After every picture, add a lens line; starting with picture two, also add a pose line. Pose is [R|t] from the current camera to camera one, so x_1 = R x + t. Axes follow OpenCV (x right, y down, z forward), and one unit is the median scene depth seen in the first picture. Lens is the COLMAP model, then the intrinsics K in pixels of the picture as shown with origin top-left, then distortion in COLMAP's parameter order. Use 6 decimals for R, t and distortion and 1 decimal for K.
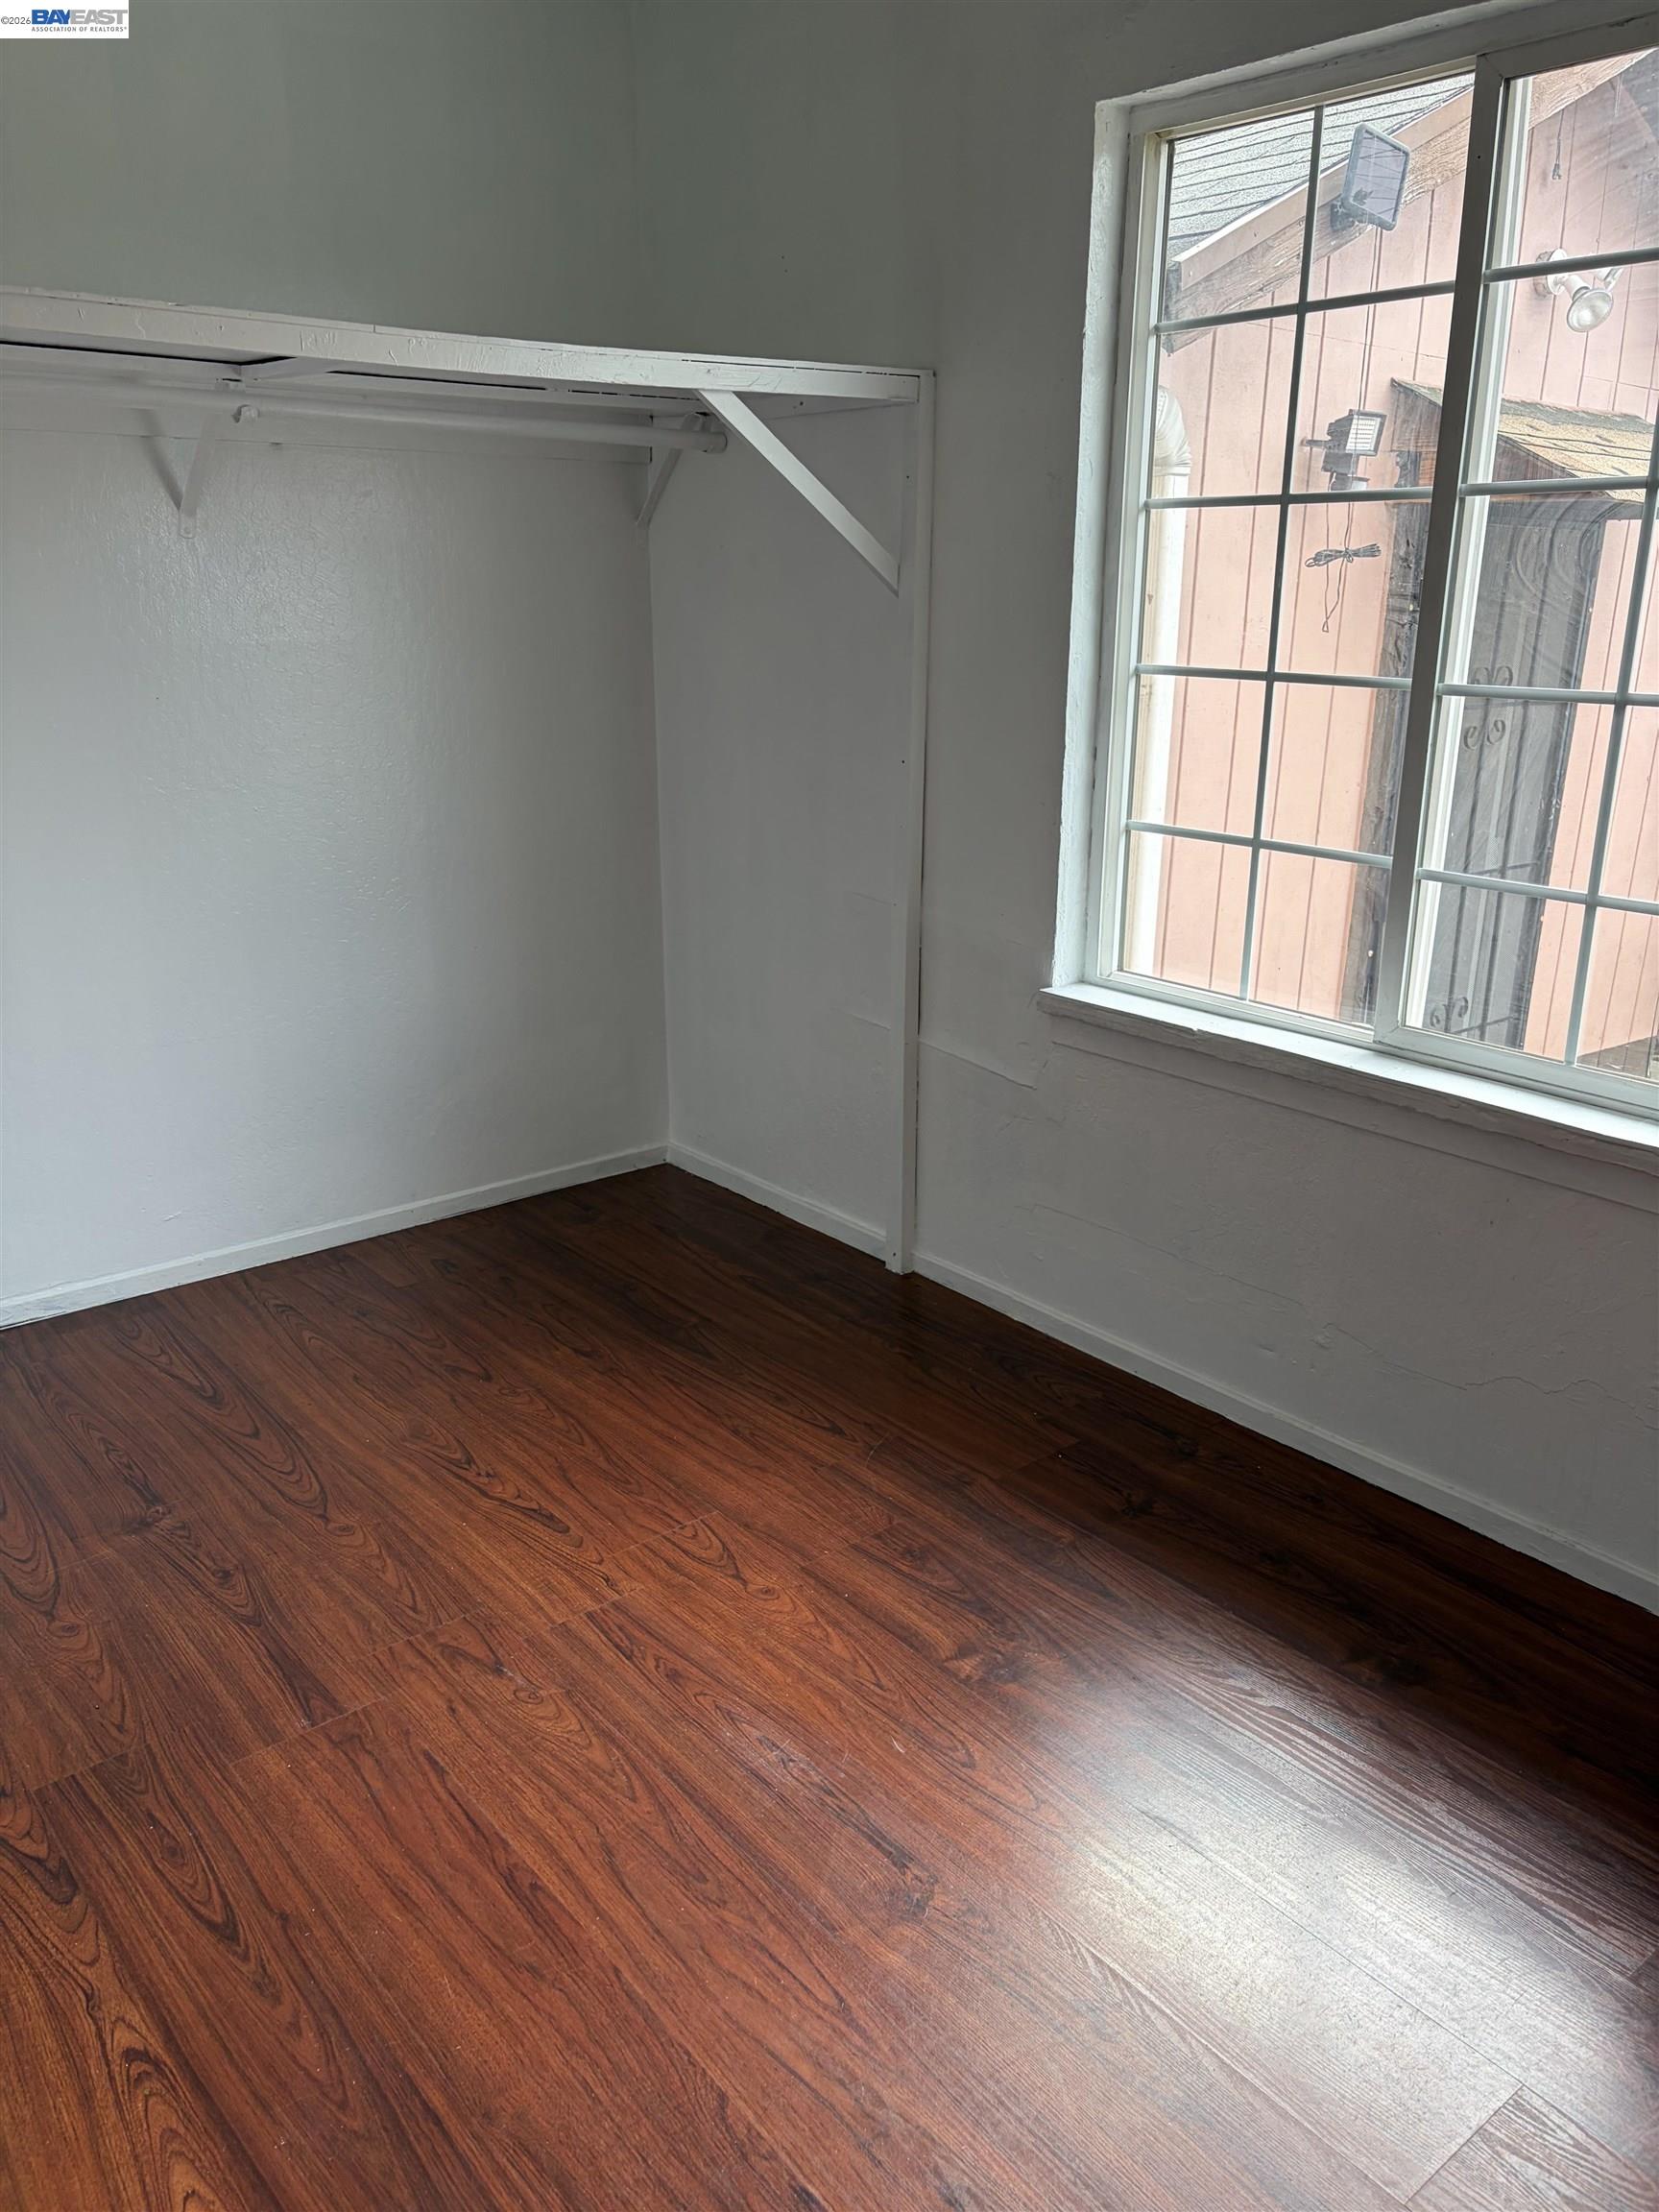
lens RADIAL K [[1672.5, 0, 825.8], [0, 1672.5, 1111.8], [0, 0, 1]] dist [0.056575, -0.056375]
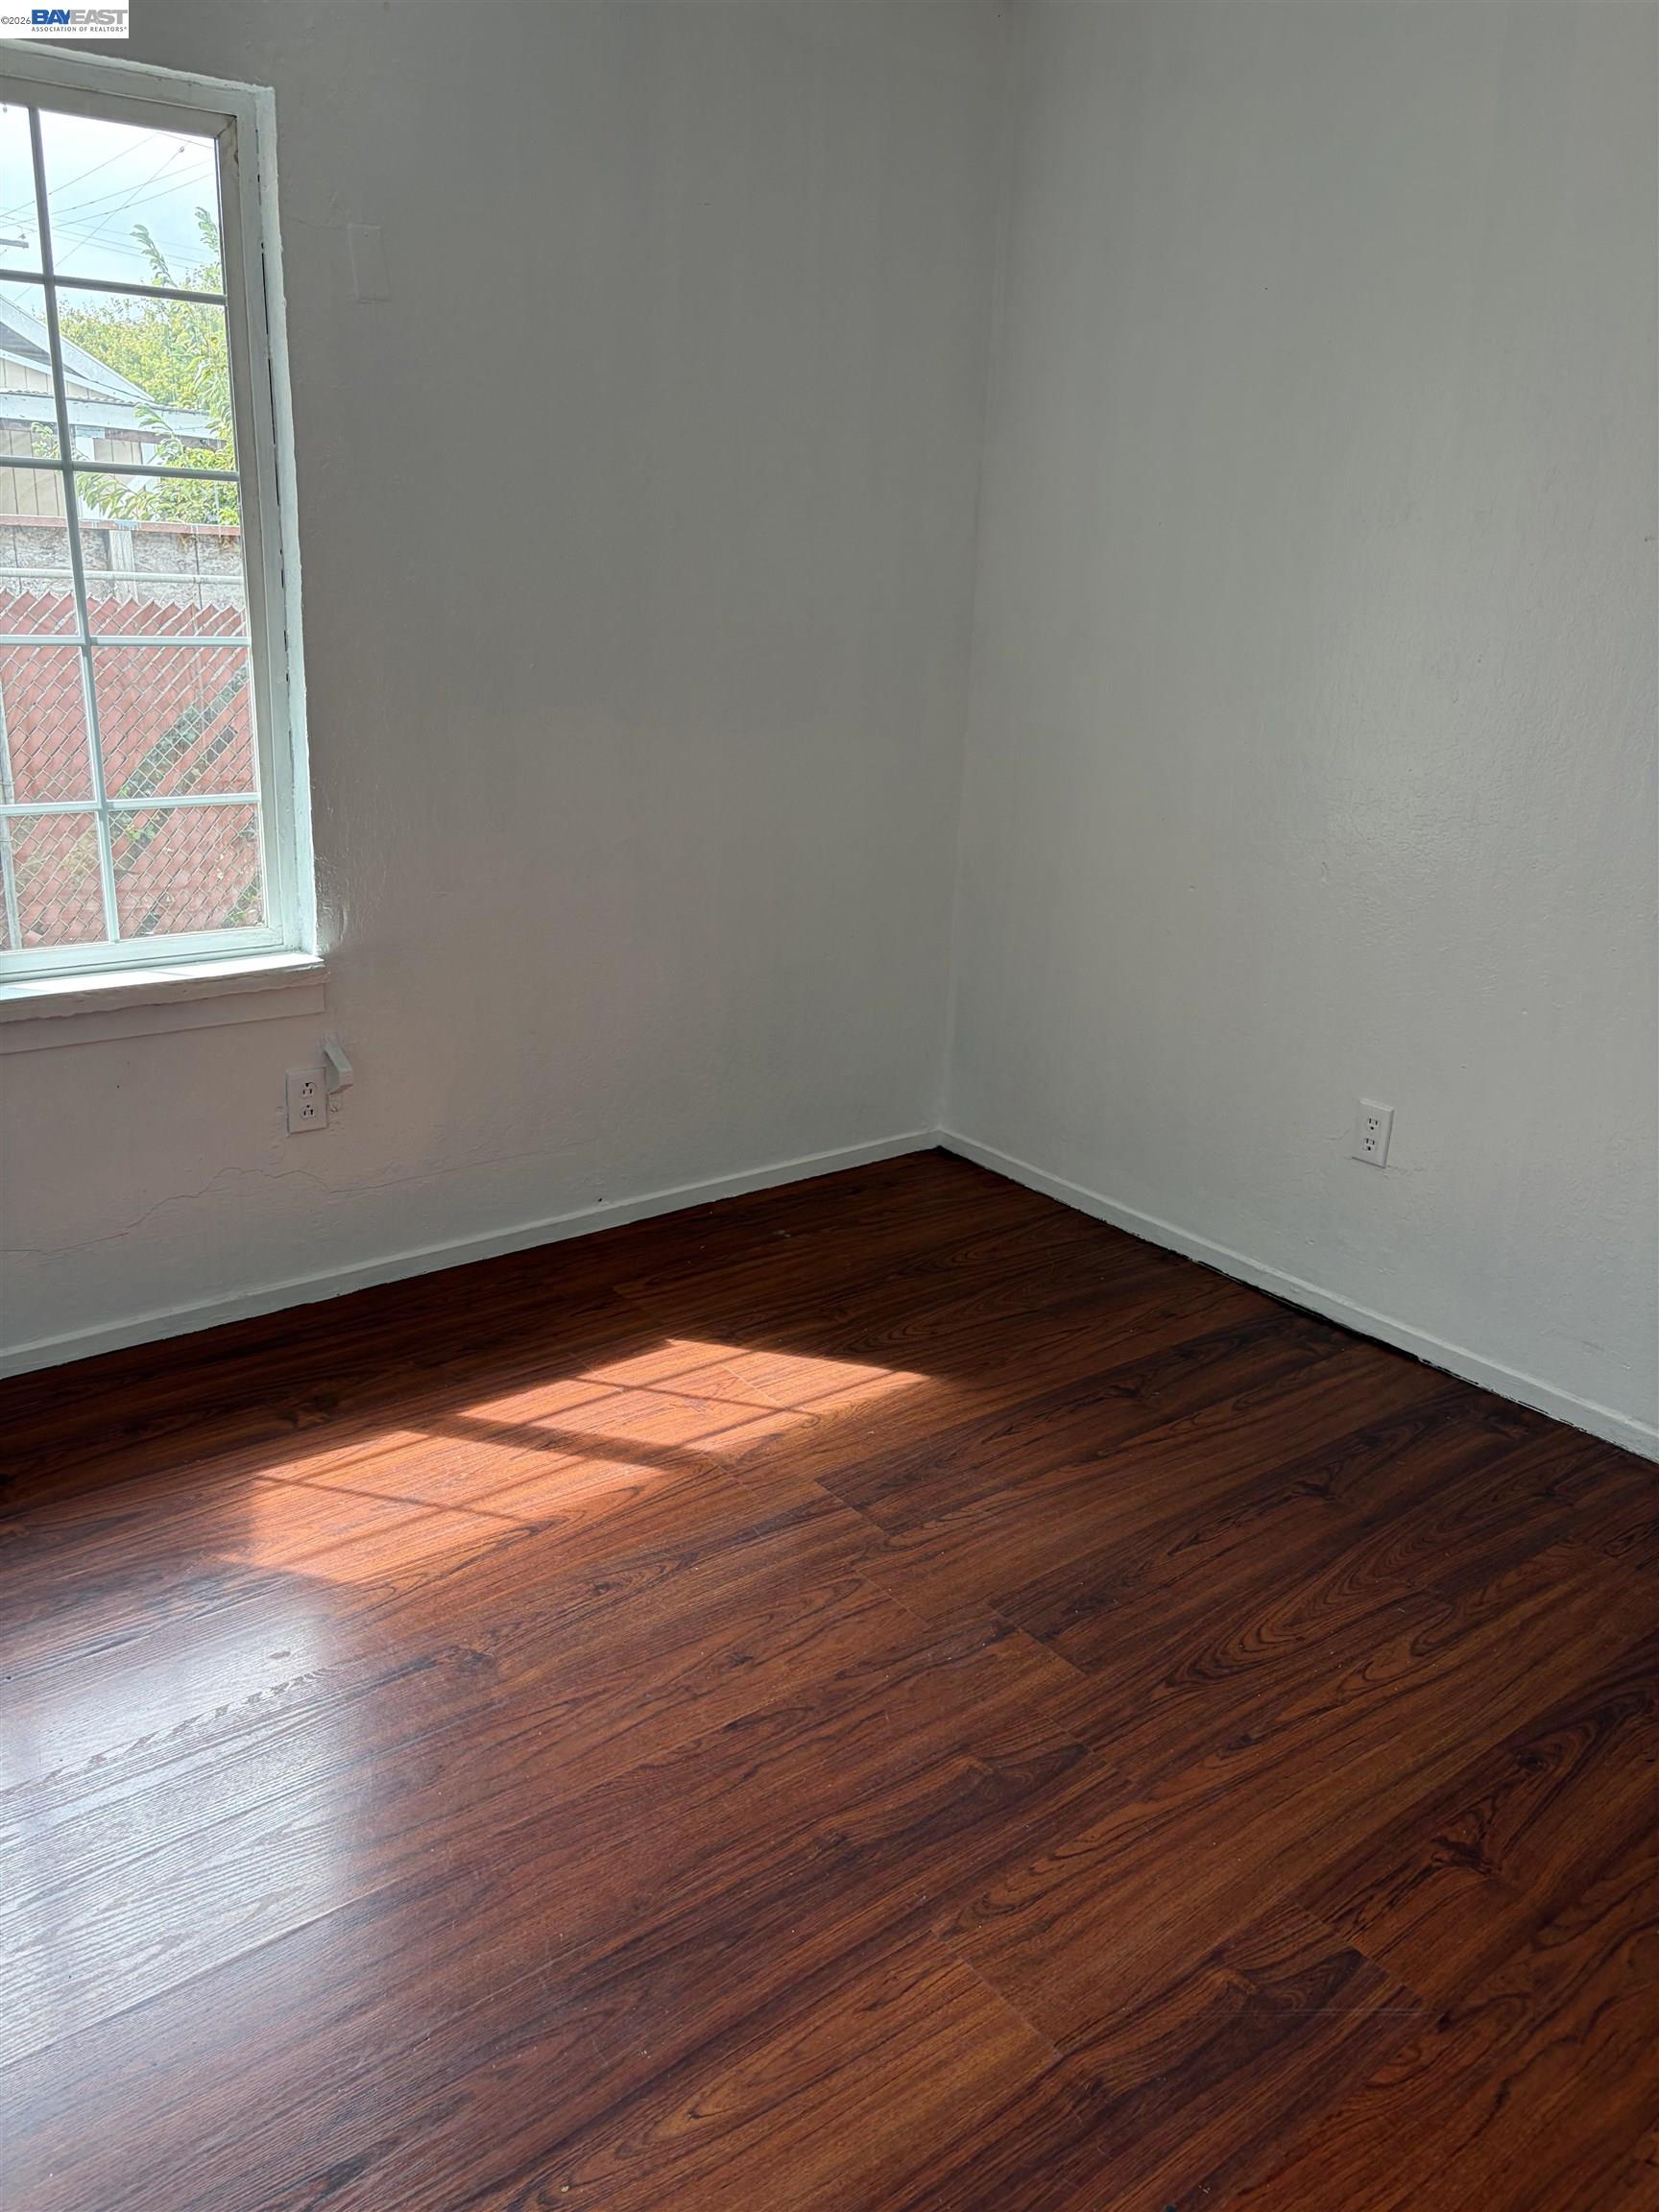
lens RADIAL K [[1672.5, 0, 821.2], [0, 1672.5, 1106.5], [0, 0, 1]] dist [0.056575, -0.056375]
pose [[0.003427, -0.302698, 0.953080, -1.123036], [0.258894, 0.920859, 0.291534, -0.212436], [-0.965900, 0.245748, 0.081522, 0.645338]]
